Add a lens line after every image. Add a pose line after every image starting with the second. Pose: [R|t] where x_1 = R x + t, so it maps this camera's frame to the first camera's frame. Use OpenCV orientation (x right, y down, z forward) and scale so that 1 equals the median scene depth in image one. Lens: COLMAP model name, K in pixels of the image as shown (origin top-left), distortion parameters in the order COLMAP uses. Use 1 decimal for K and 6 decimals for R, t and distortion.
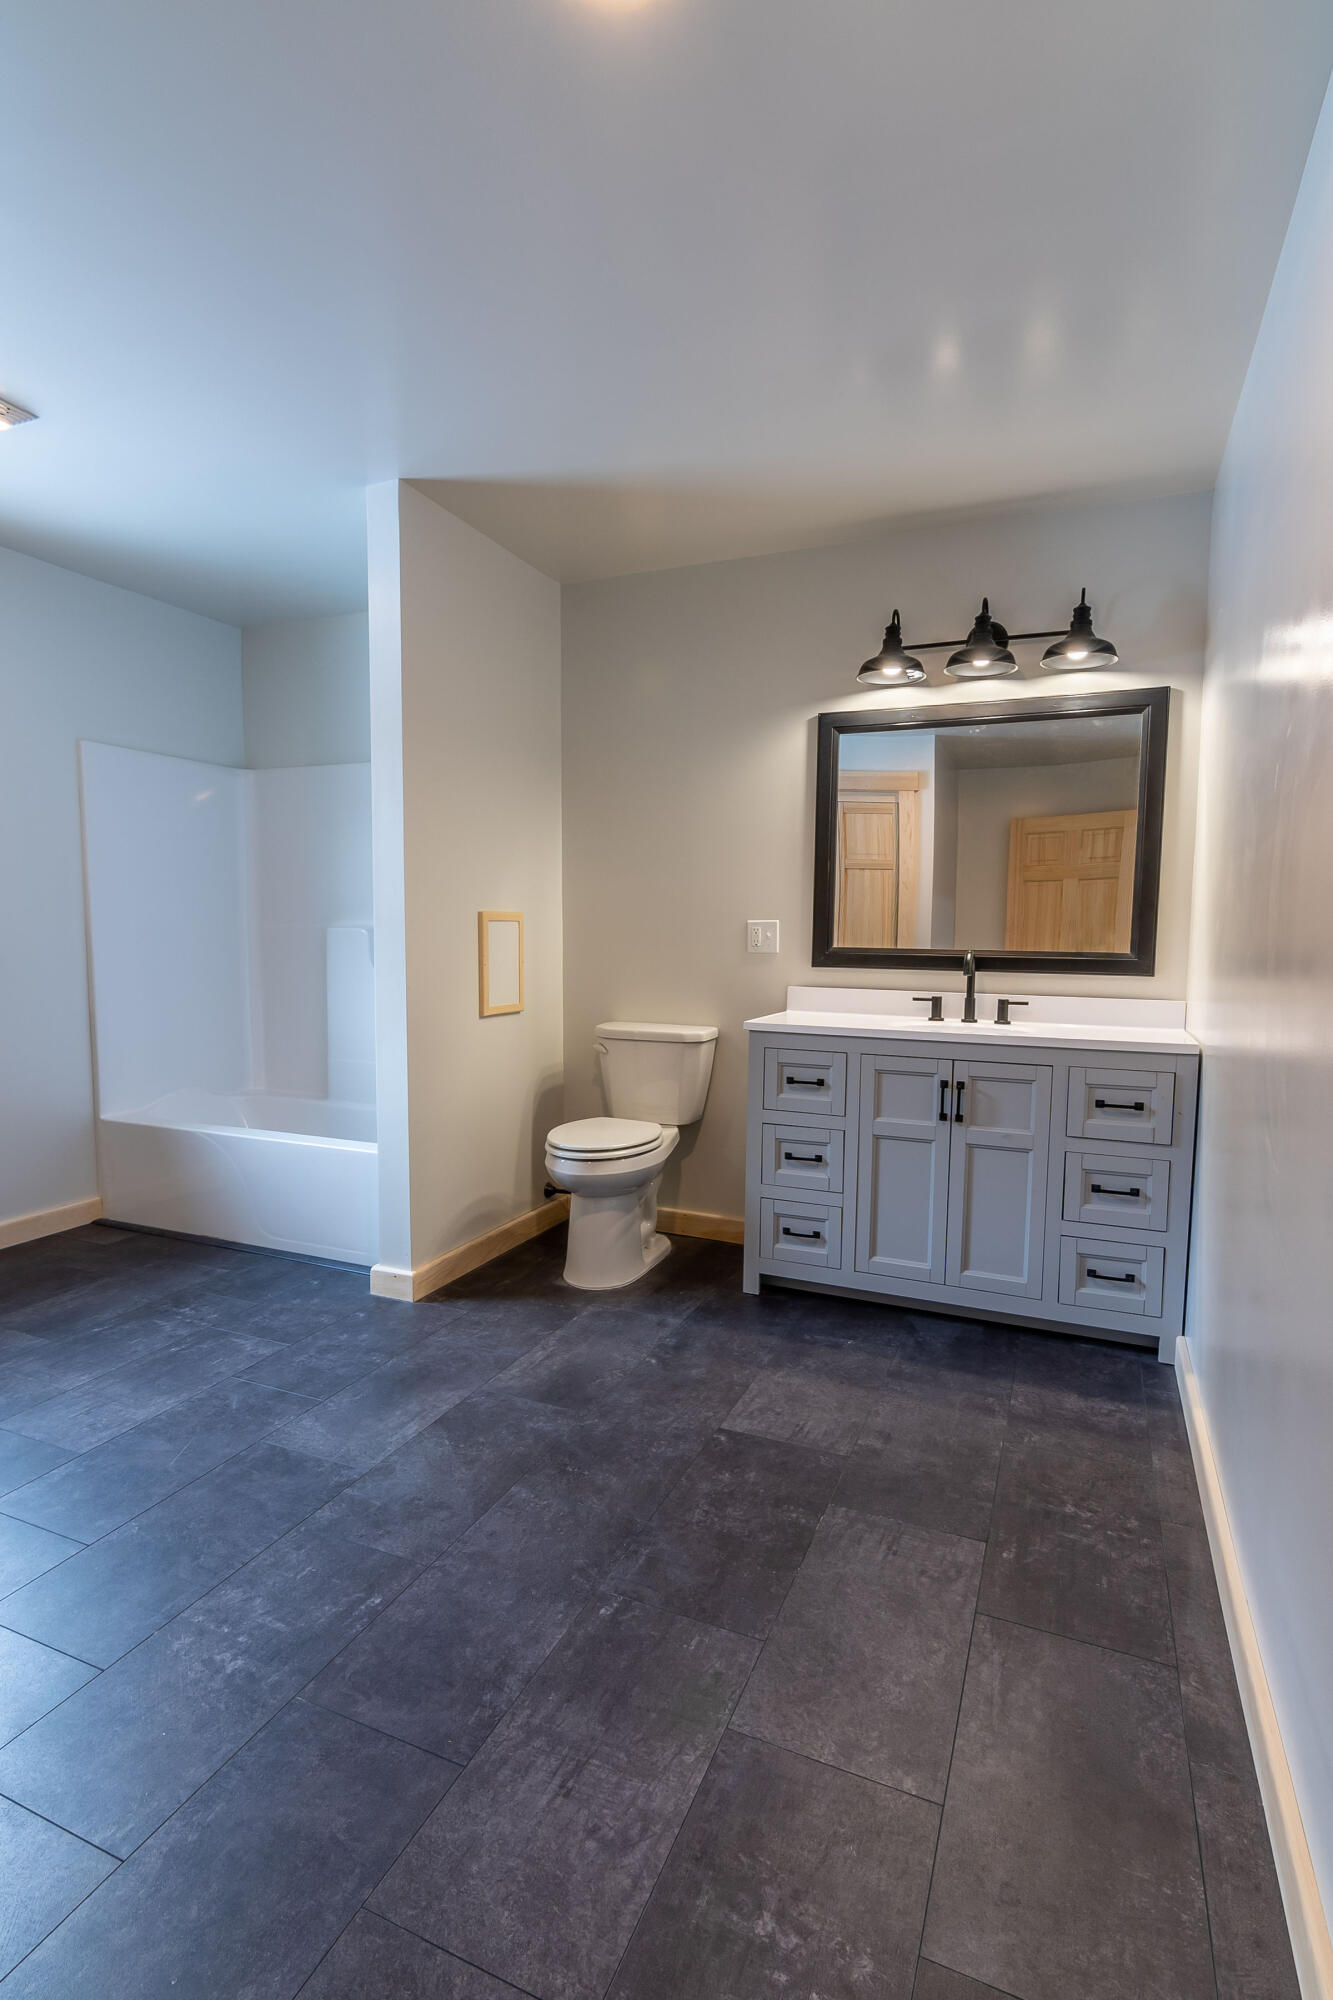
lens RADIAL K [[975.6, 0, 666.5], [0, 975.6, 1000.0], [0, 0, 1]] dist [0.000058, 0.000118]
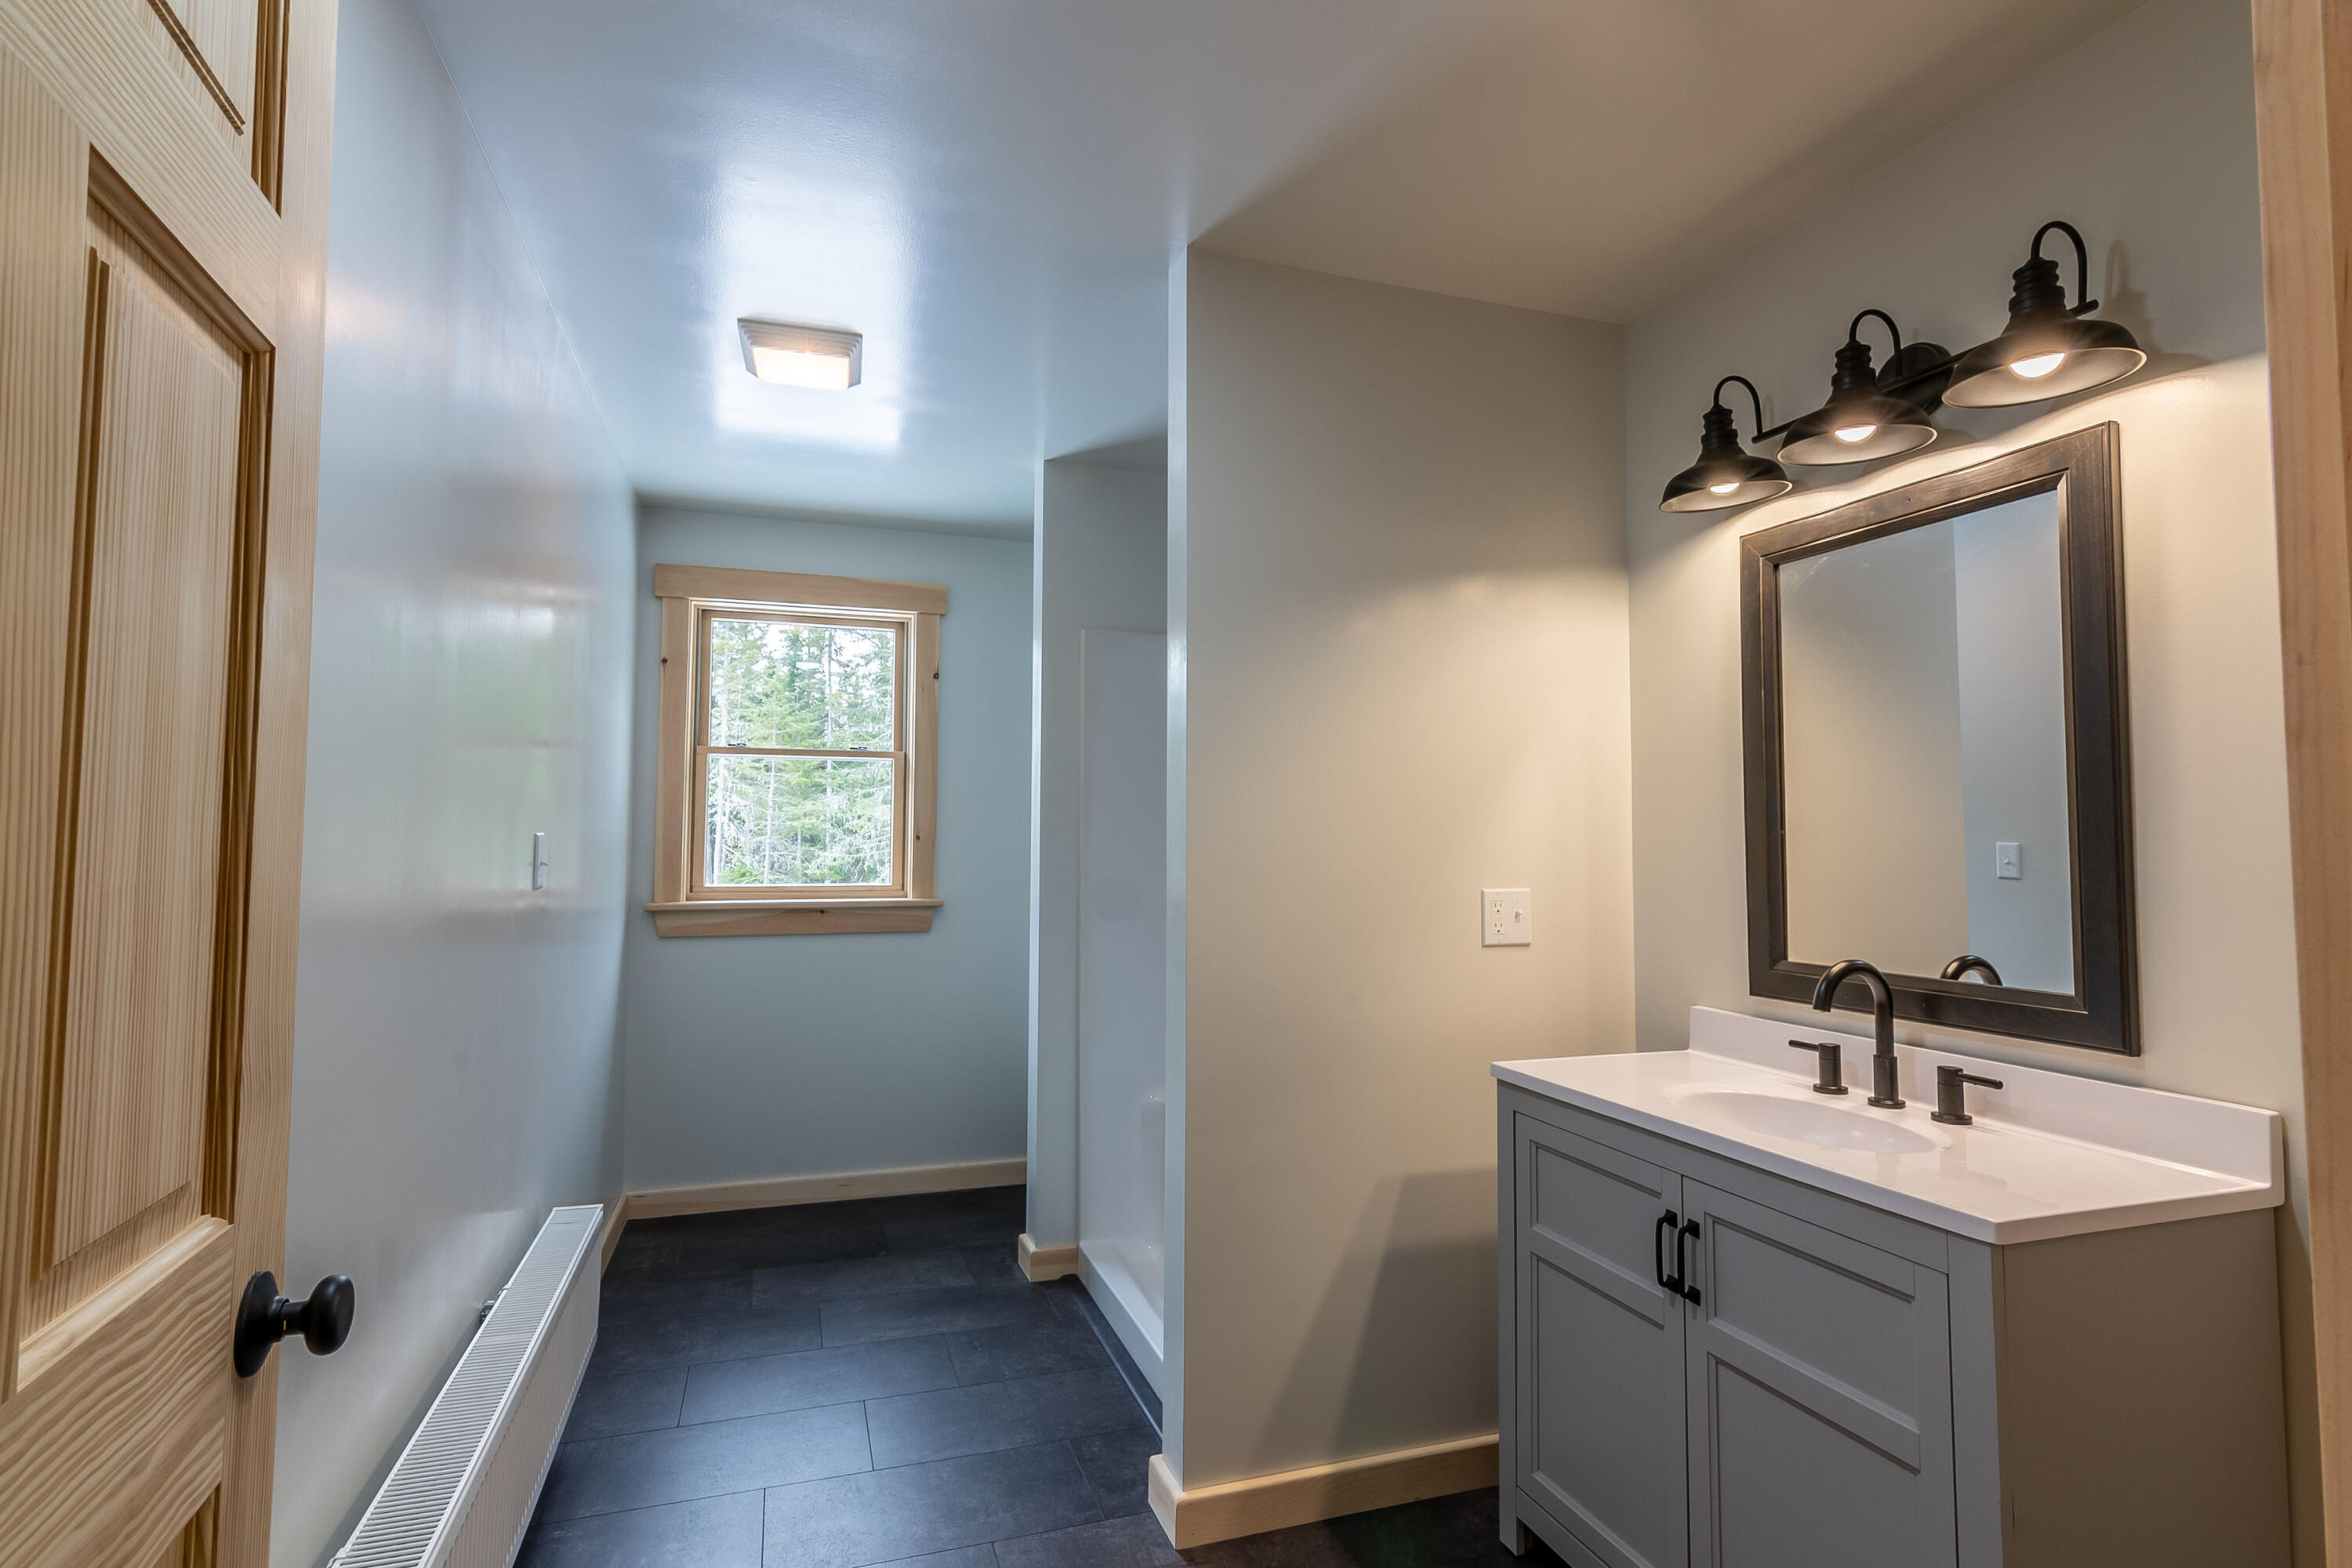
lens RADIAL K [[1147.3, 0, 1176.0], [0, 1147.3, 784.0], [0, 0, 1]] dist [0.000058, 0.000118]
pose [[0.701615, -0.058070, -0.710186, 0.551342], [-0.042024, 0.991567, -0.122595, -0.061585], [0.711316, 0.115859, 0.693258, 0.339296]]
